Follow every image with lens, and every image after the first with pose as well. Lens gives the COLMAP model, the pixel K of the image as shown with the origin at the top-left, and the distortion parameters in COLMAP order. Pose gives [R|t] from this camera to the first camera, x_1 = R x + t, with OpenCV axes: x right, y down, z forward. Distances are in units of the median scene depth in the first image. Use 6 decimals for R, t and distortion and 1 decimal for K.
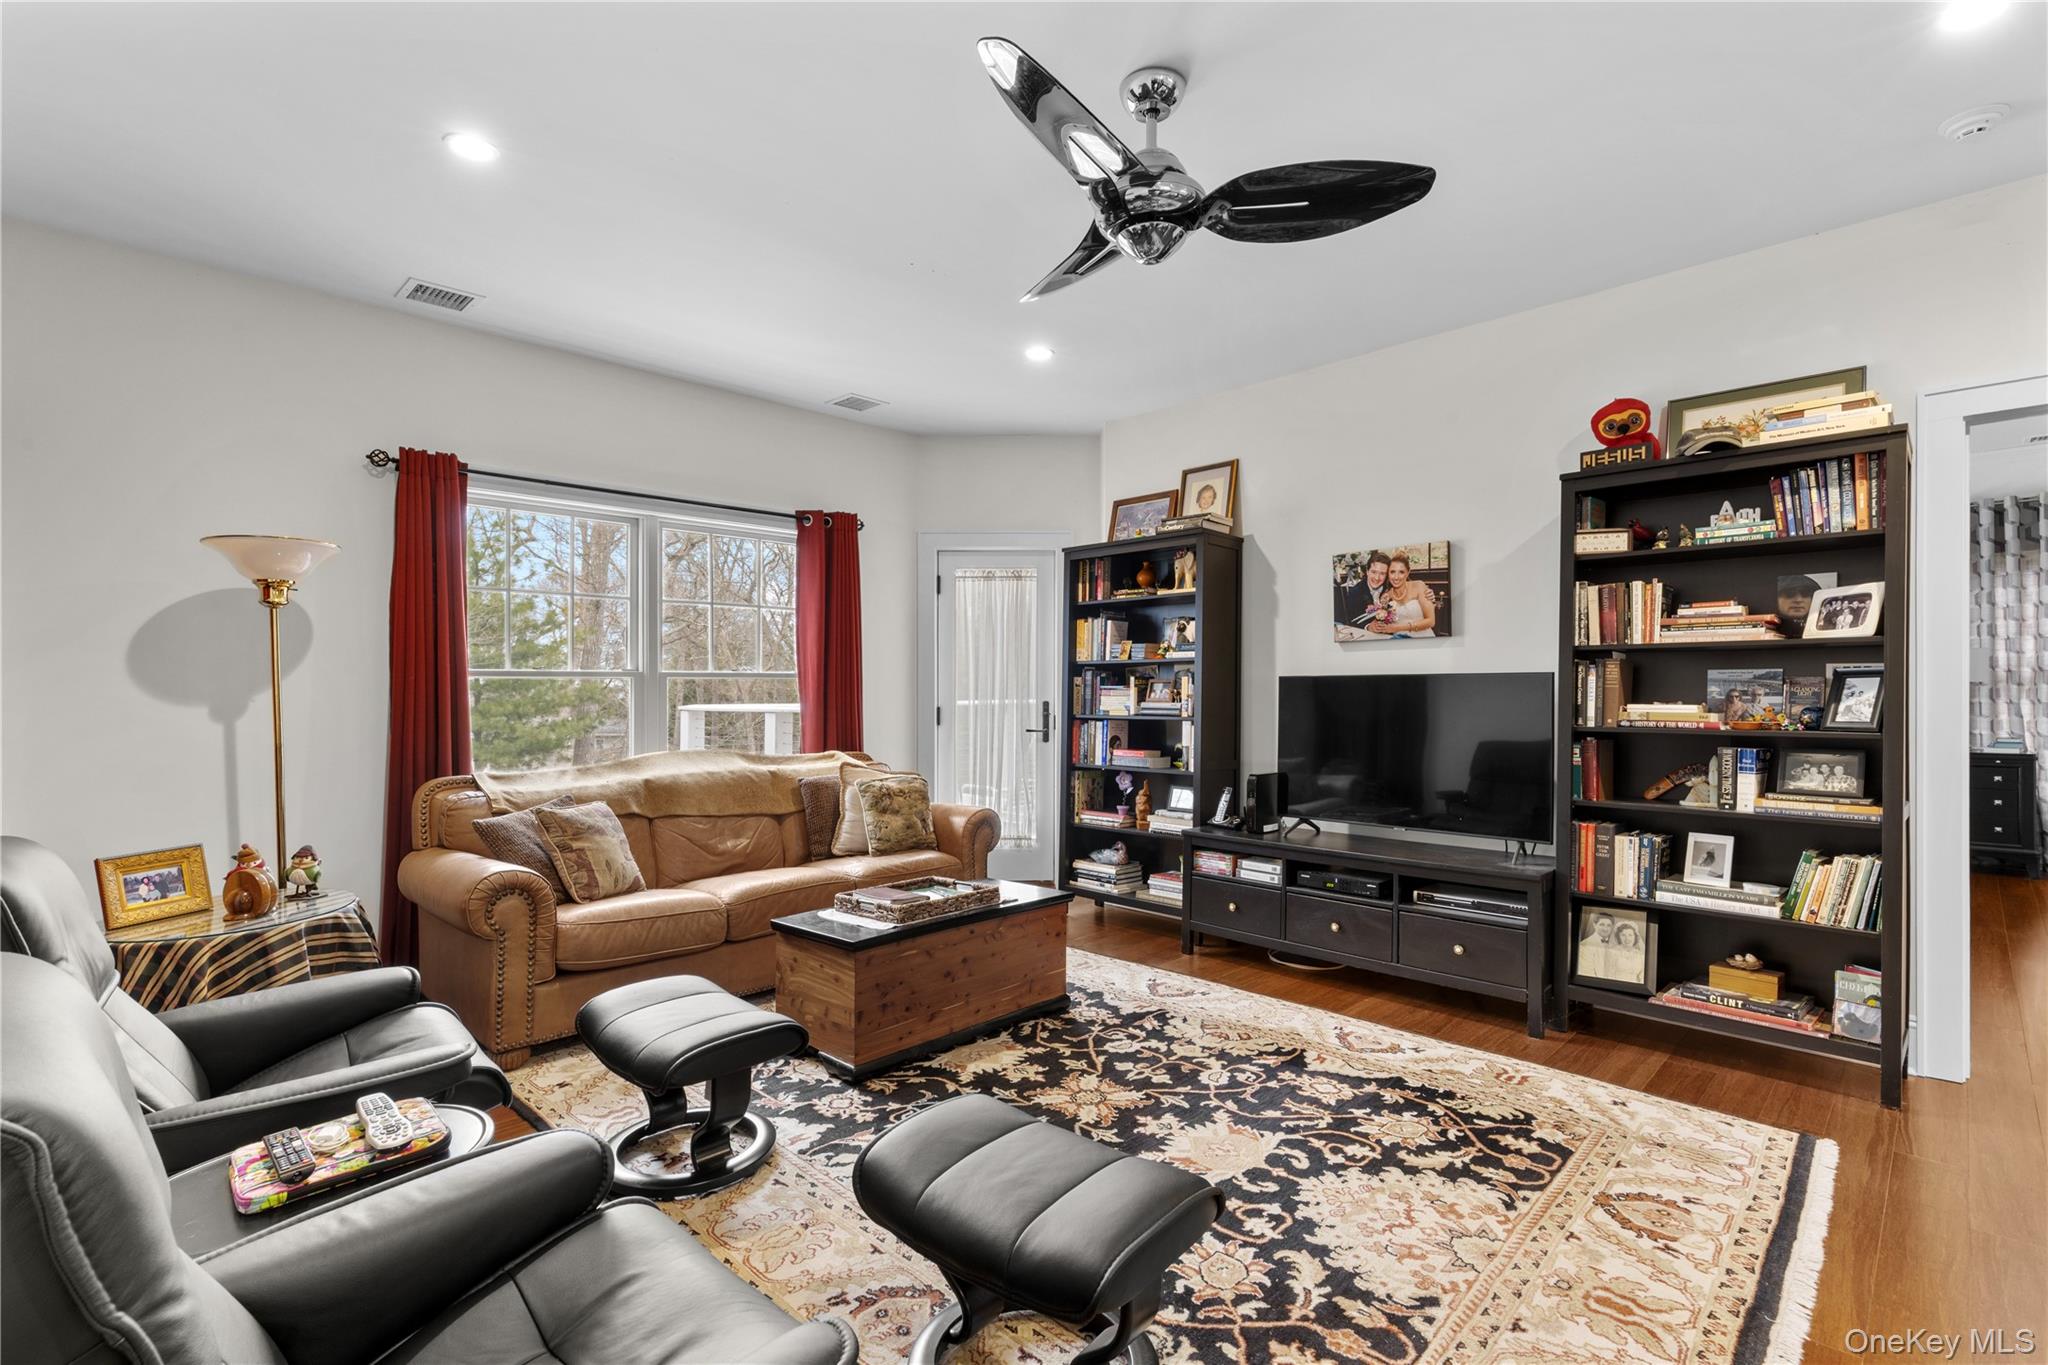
lens RADIAL K [[924.1, 0, 1024.0], [0, 924.1, 682.5], [0, 0, 1]] dist [0.002377, 0.000102]
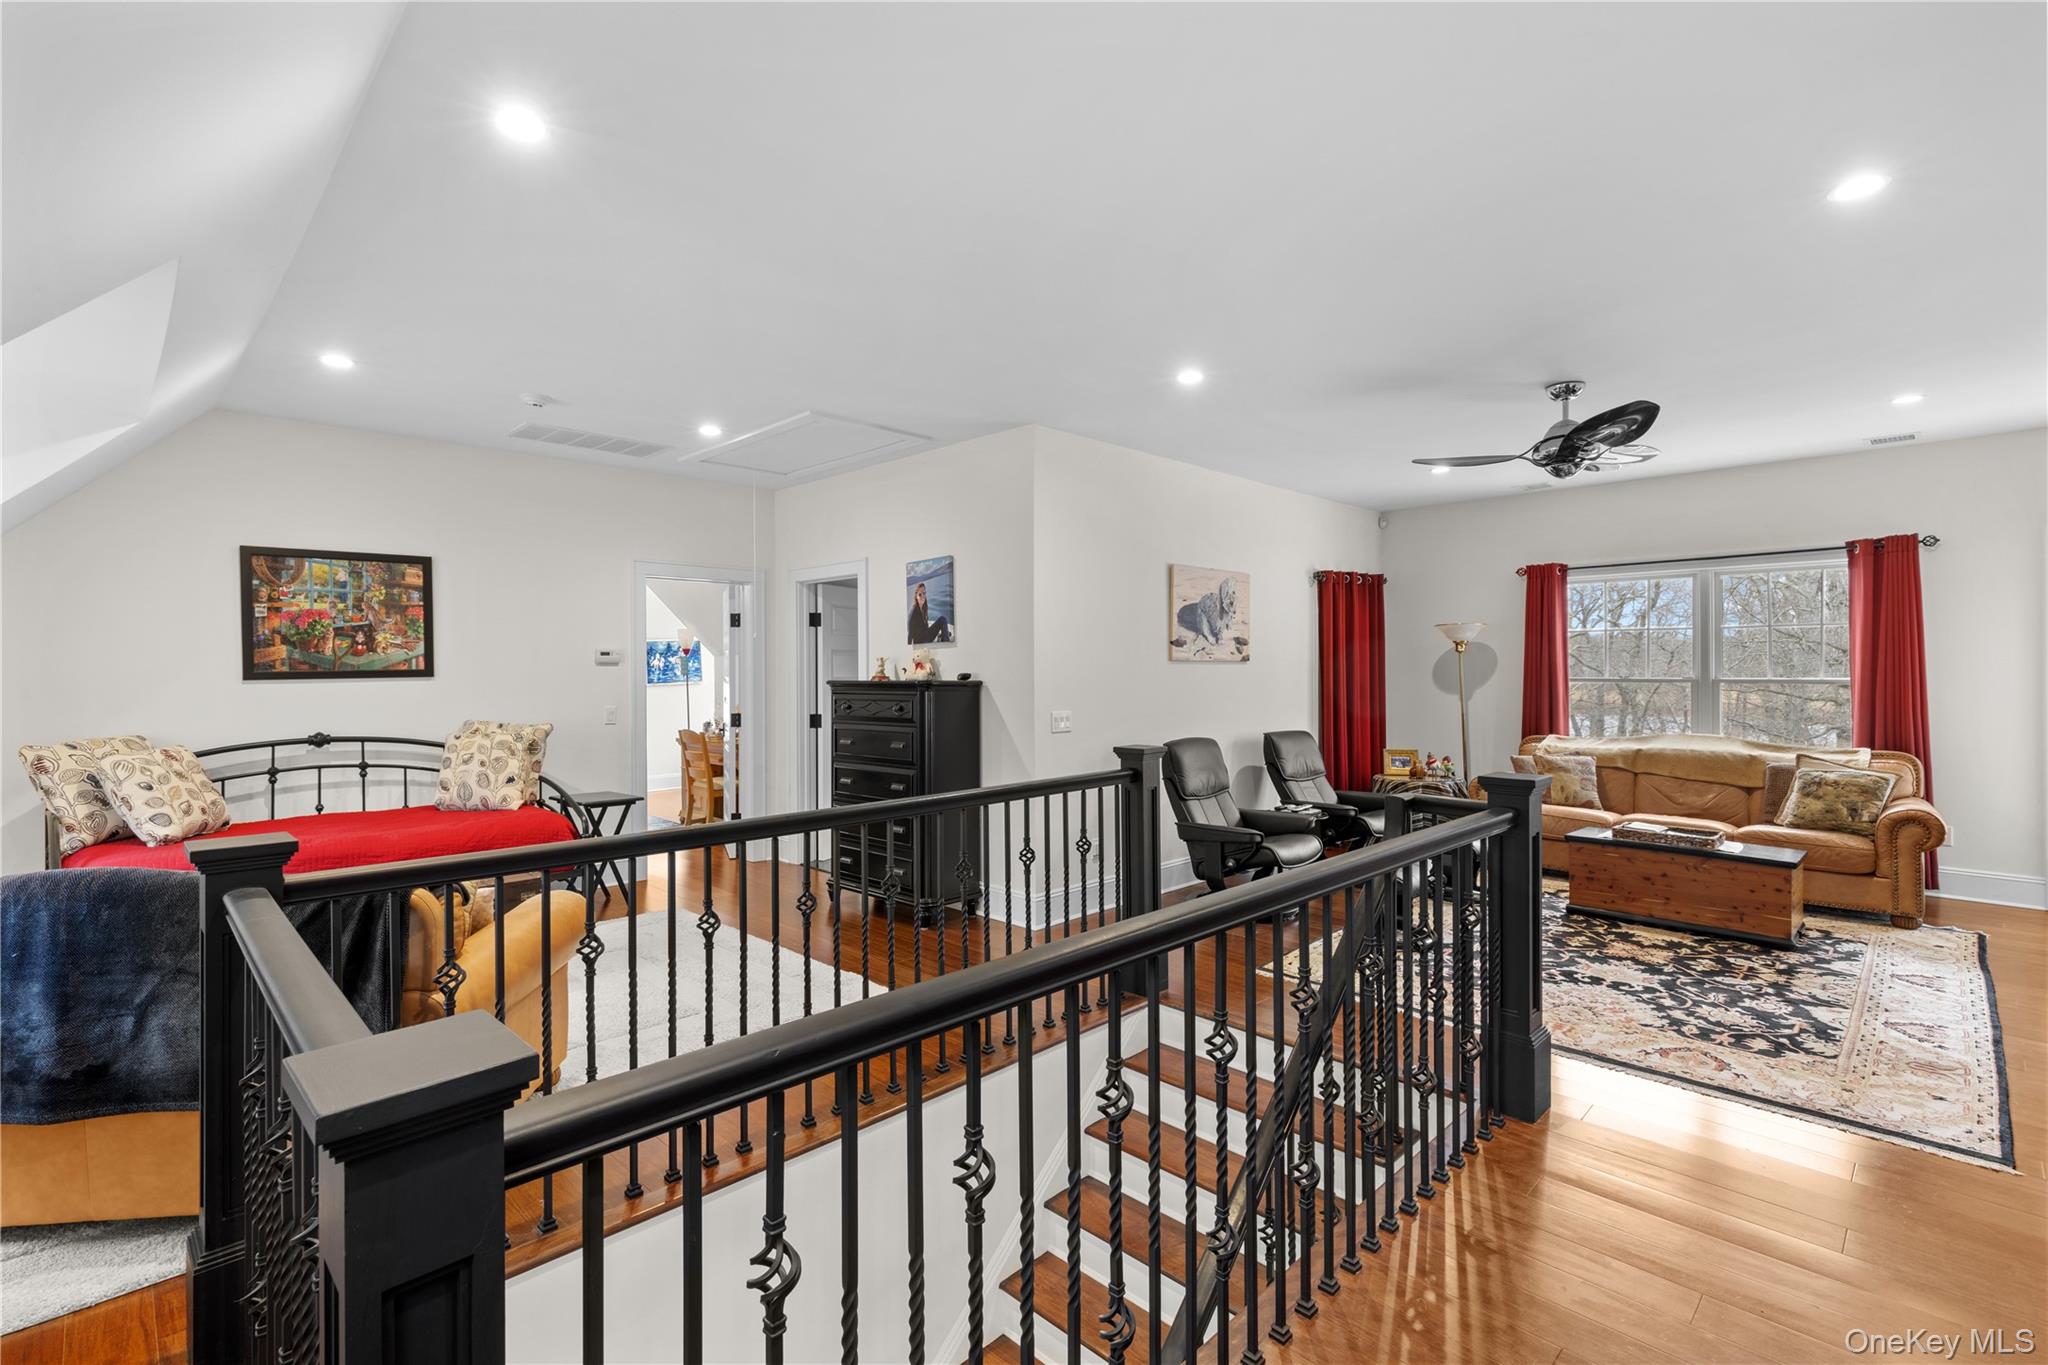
lens RADIAL K [[916.4, 0, 1020.5], [0, 916.4, 677.9], [0, 0, 1]] dist [0.008125, 0.000012]
pose [[-0.006117, 0.011788, -0.999912, 1.717613], [0.007146, 0.999906, 0.011744, -0.063657], [0.999956, -0.007073, -0.006200, -0.078403]]
